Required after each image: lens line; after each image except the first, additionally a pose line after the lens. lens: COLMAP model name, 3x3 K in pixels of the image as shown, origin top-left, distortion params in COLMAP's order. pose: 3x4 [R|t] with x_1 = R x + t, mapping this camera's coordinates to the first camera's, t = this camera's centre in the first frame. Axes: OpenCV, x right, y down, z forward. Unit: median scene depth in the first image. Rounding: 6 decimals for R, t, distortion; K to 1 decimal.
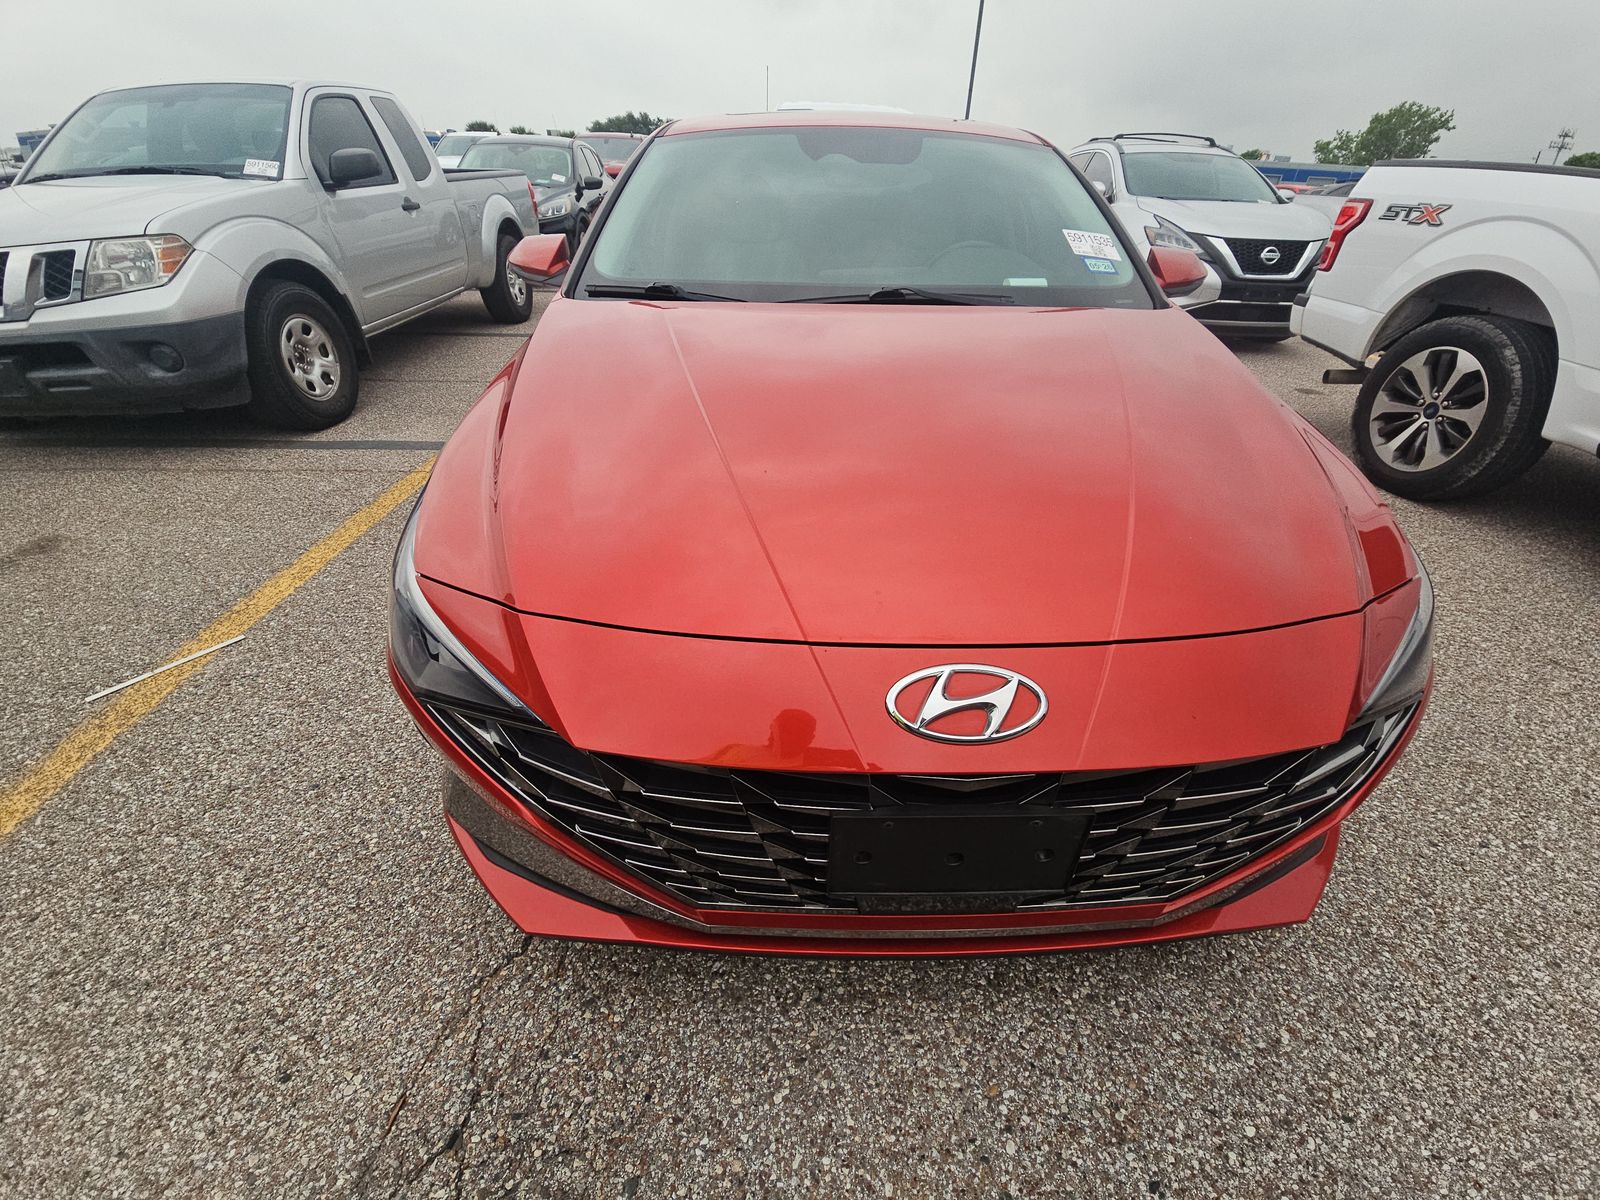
lens RADIAL K [[650.7, 0, 811.8], [0, 650.7, 606.2], [0, 0, 1]] dist [-0.000643, -0.003873]
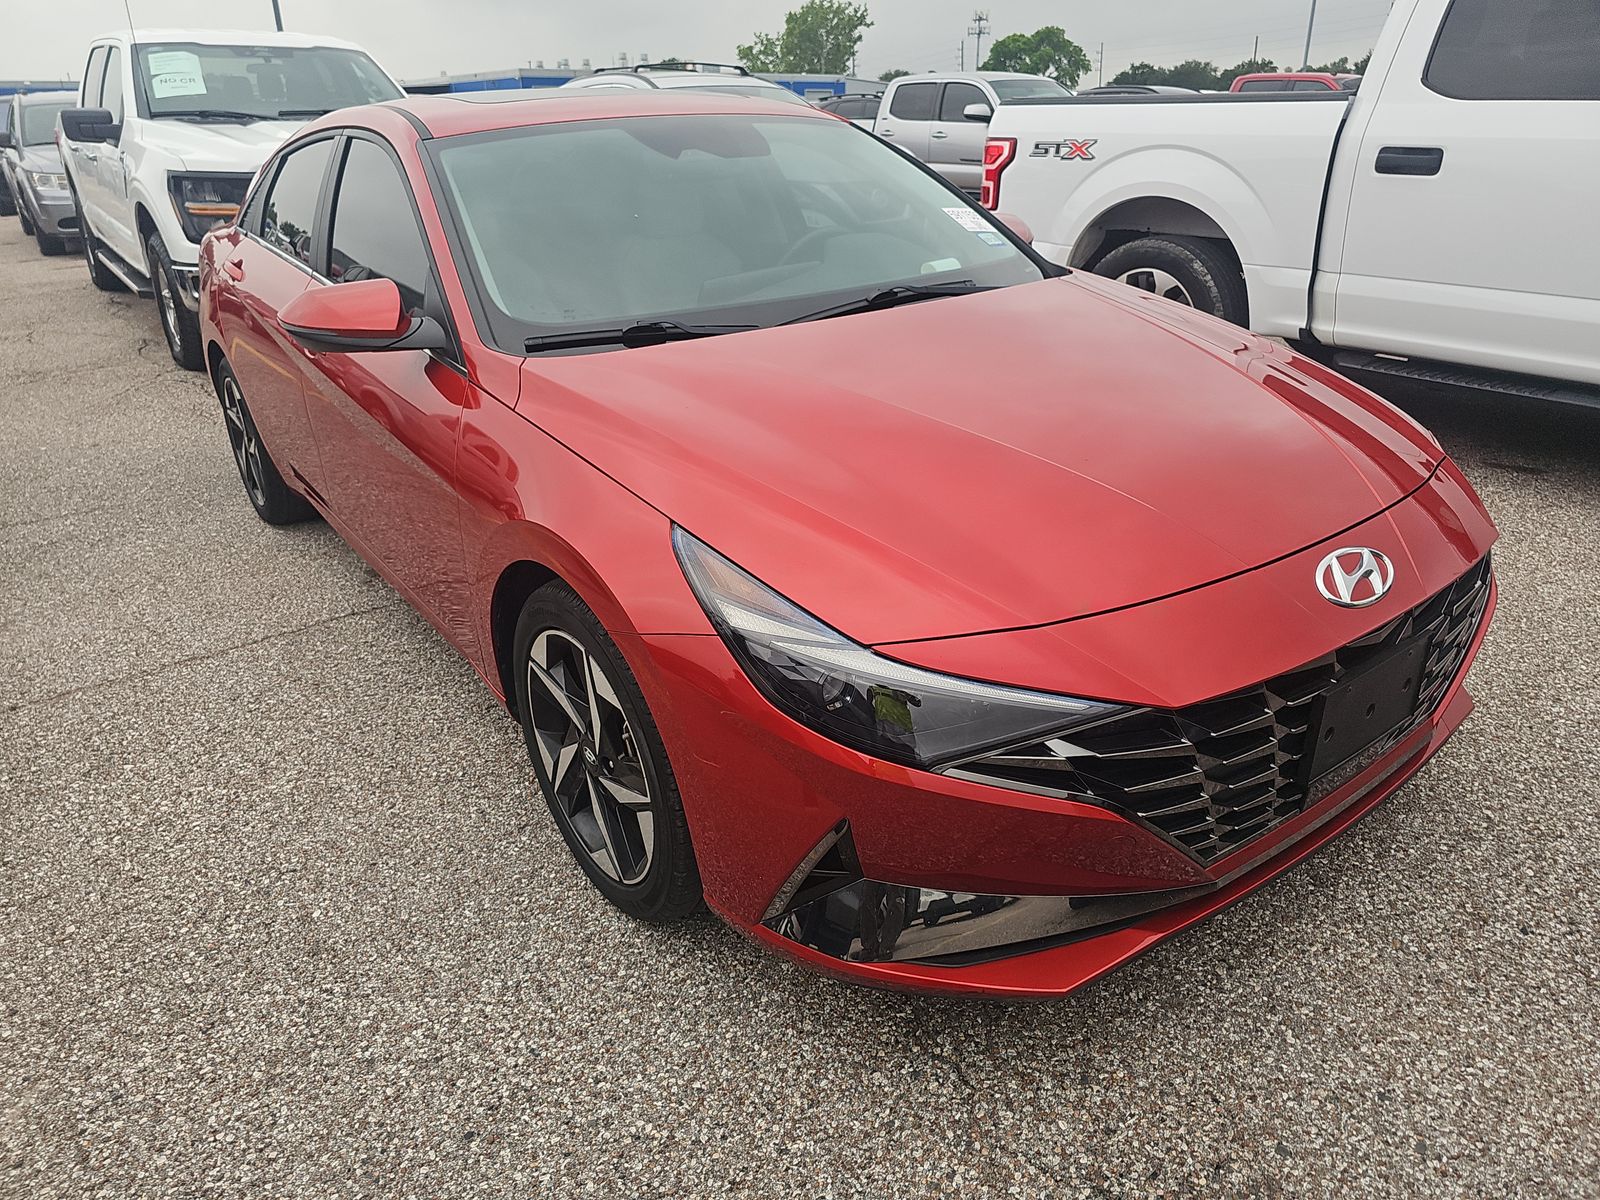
lens RADIAL K [[1066.7, 0, 784.4], [0, 1066.7, 592.0], [0, 0, 1]] dist [0.015133, -0.016451]
pose [[0.818627, -0.277458, 0.502859, -1.241969], [0.351795, 0.934329, -0.057176, -0.068860], [-0.453972, 0.223709, 0.862475, -0.216972]]
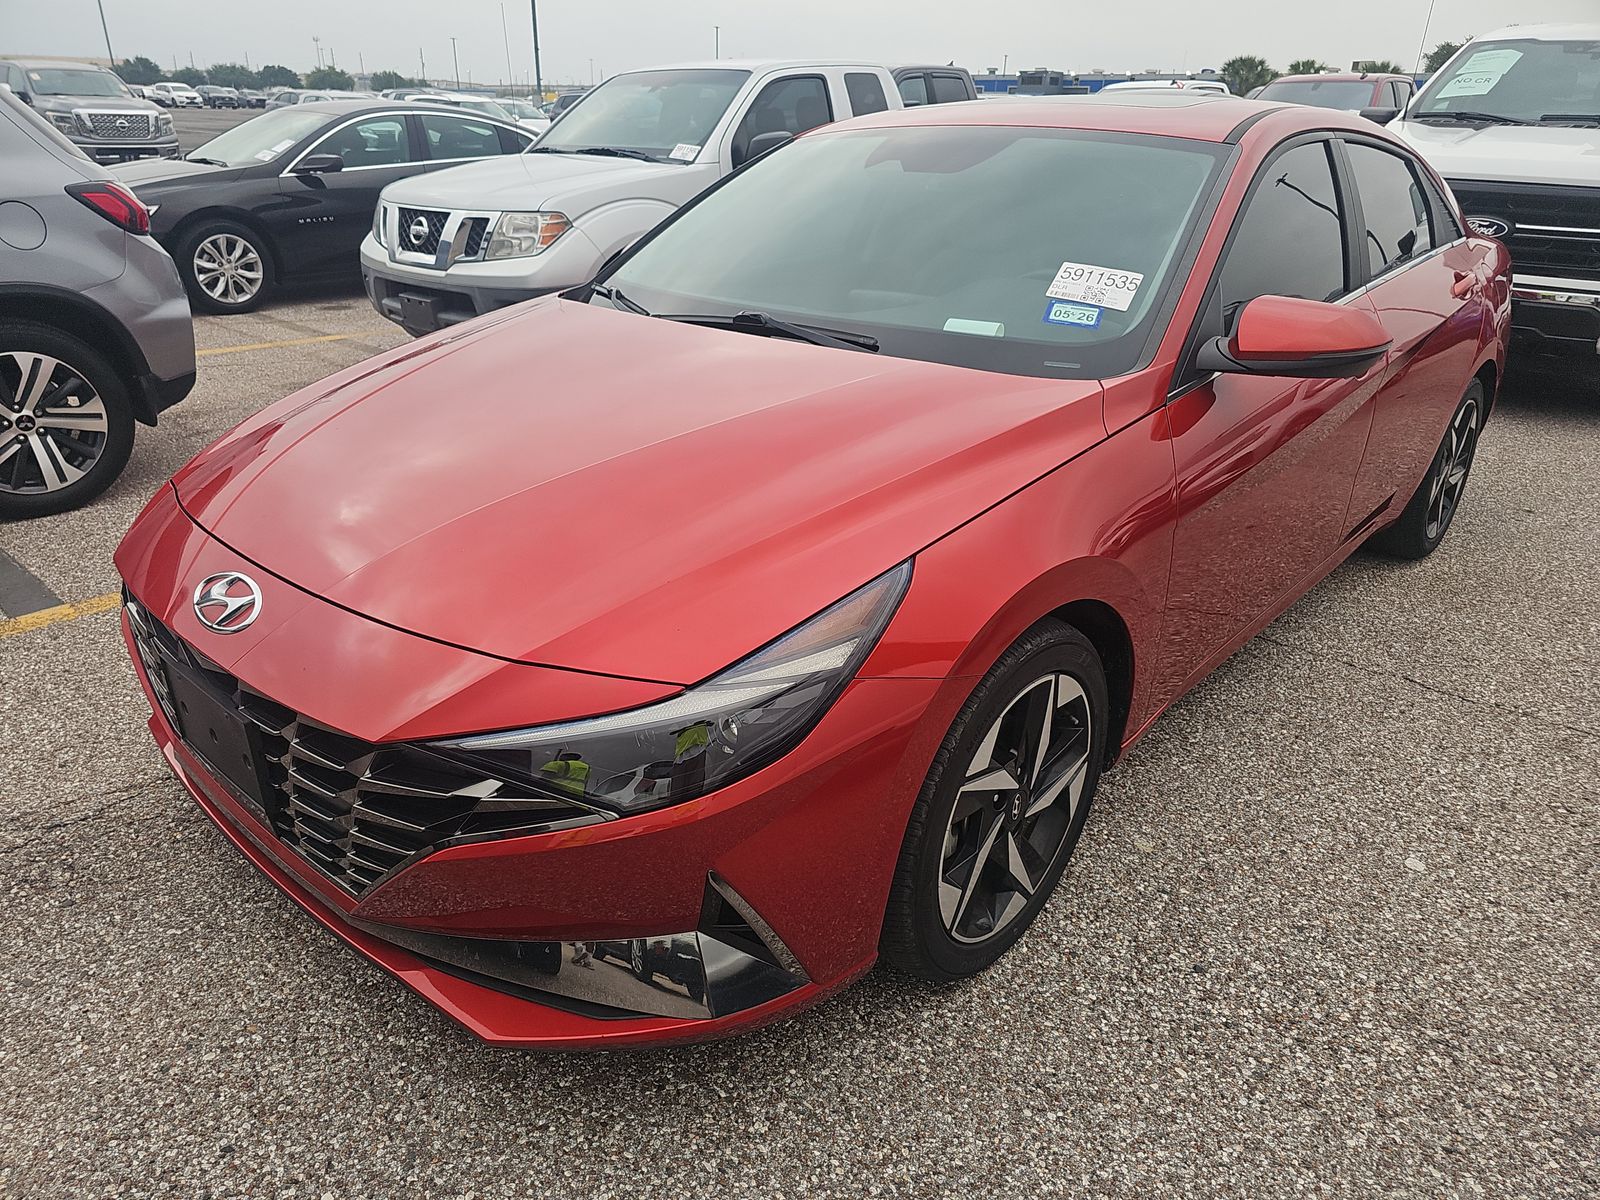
lens RADIAL K [[1066.7, 0, 794.9], [0, 1066.7, 616.5], [0, 0, 1]] dist [0.015133, -0.016451]
pose [[0.721119, 0.279205, -0.634060, 1.689719], [-0.375214, 0.926751, -0.018642, -0.143044], [0.582411, 0.251351, 0.773059, 0.018695]]
